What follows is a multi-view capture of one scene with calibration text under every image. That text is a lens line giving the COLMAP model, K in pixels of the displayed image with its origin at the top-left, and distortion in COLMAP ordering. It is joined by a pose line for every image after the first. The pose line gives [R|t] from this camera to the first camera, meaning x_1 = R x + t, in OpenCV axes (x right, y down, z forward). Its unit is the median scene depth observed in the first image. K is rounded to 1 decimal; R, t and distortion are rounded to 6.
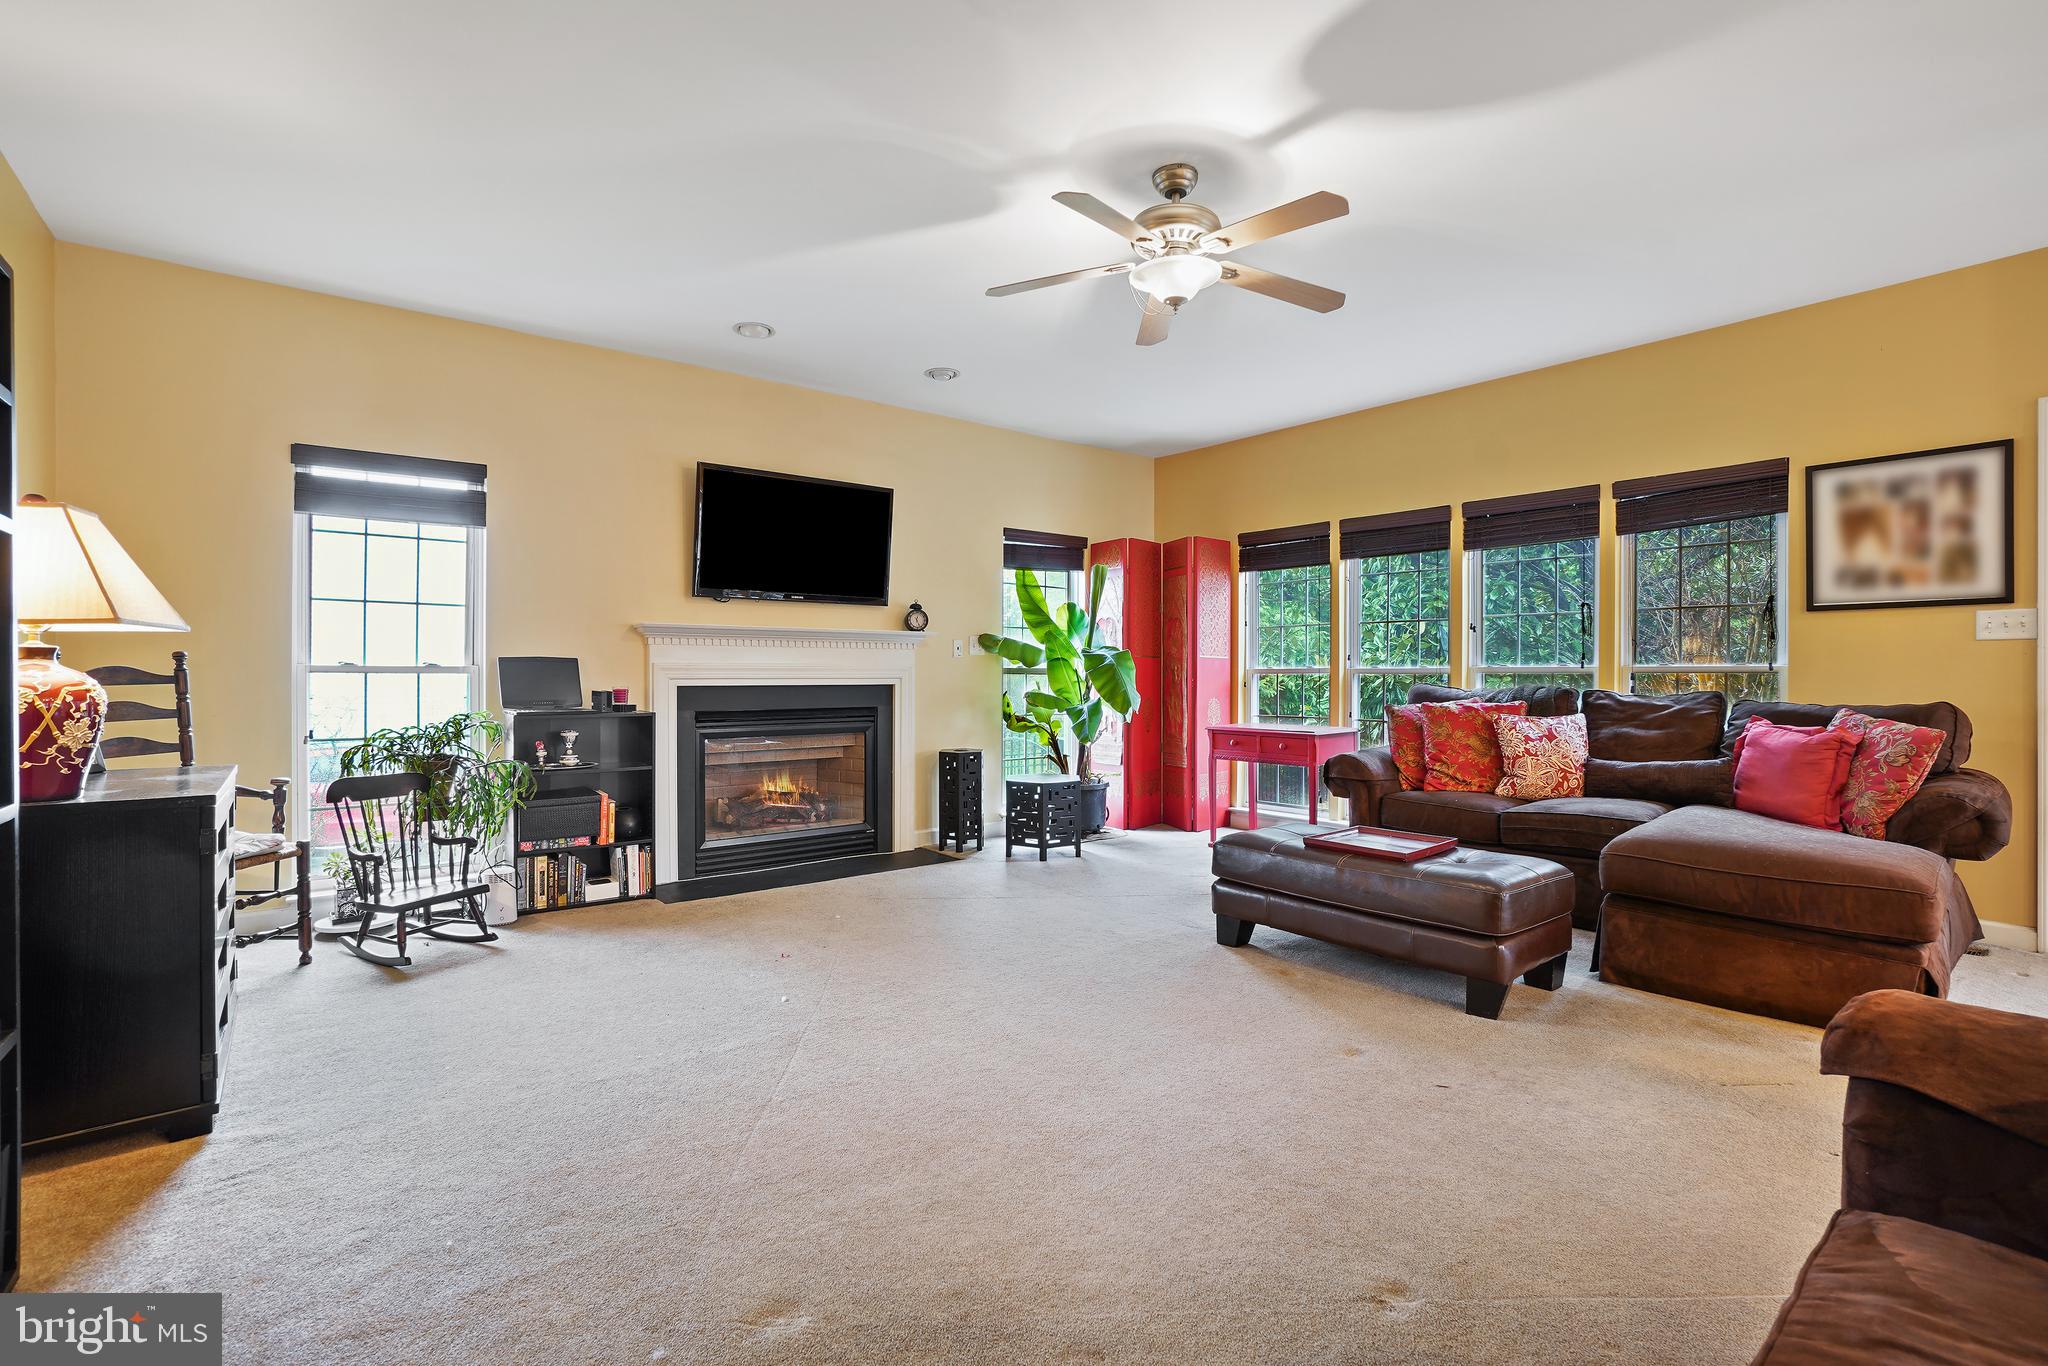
lens RADIAL K [[926.4, 0, 1031.5], [0, 926.4, 675.9], [0, 0, 1]] dist [-0.059867, 0.023018]
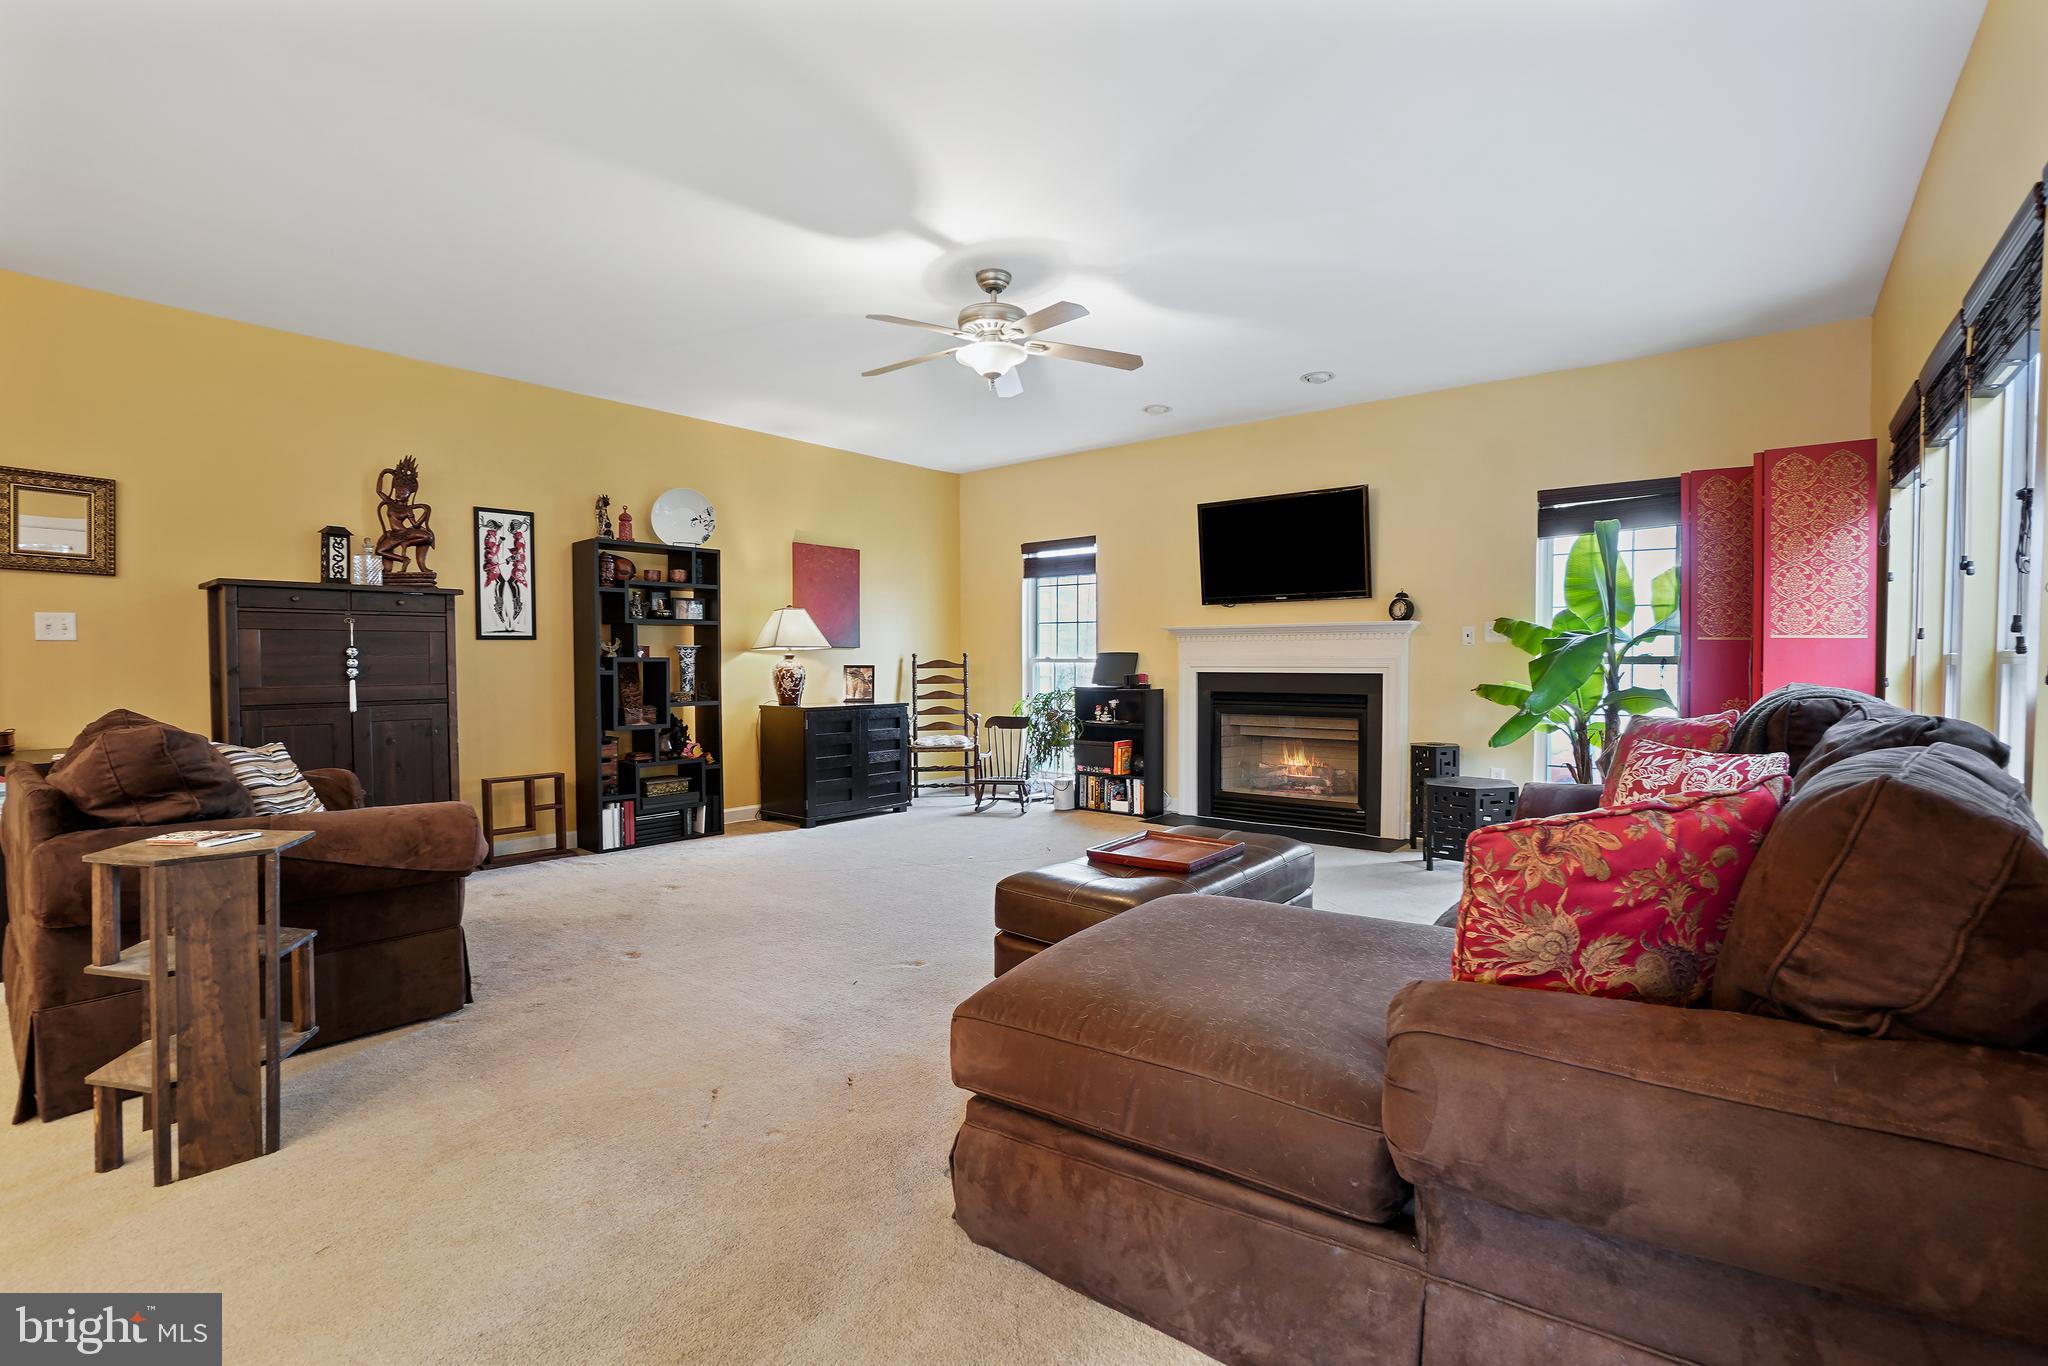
lens RADIAL K [[915.5, 0, 1042.2], [0, 915.5, 684.0], [0, 0, 1]] dist [-0.059368, 0.022631]
pose [[0.214063, 0.024172, -0.976521, 0.948850], [-0.000671, 0.999697, 0.024598, -0.004905], [0.976820, -0.004610, 0.214015, 0.526008]]
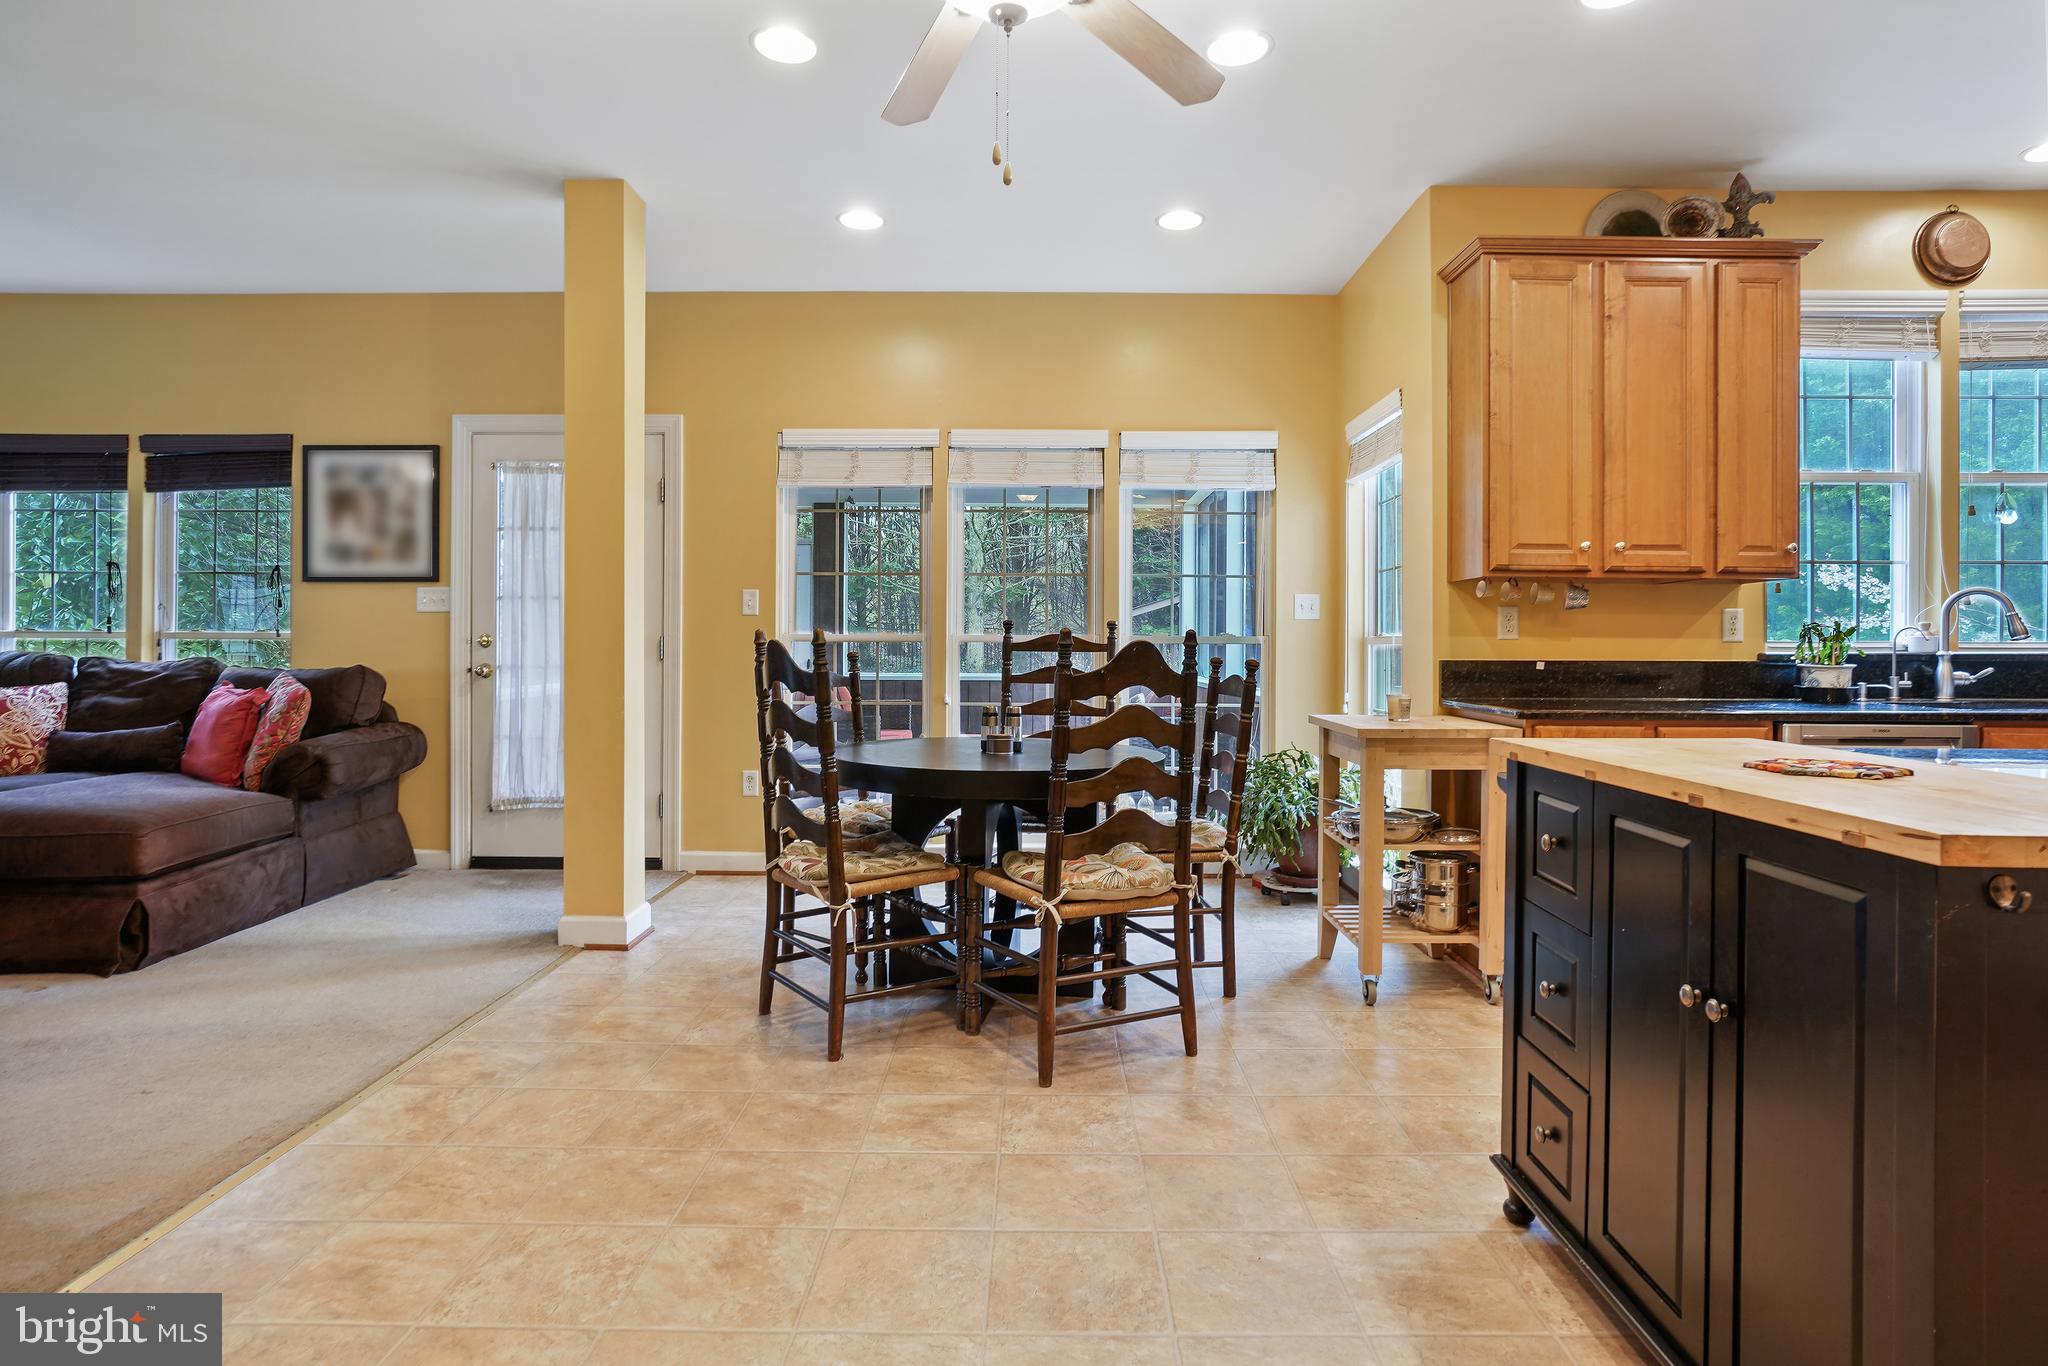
lens RADIAL K [[1075.9, 0, 1038.9], [0, 1075.9, 652.4], [0, 0, 1]] dist [-0.043162, 0.024840]
pose [[0.630404, -0.001031, 0.776267, 0.393474], [-0.002836, 0.999989, 0.003631, 0.004494], [-0.776262, -0.004490, 0.630394, -0.416353]]
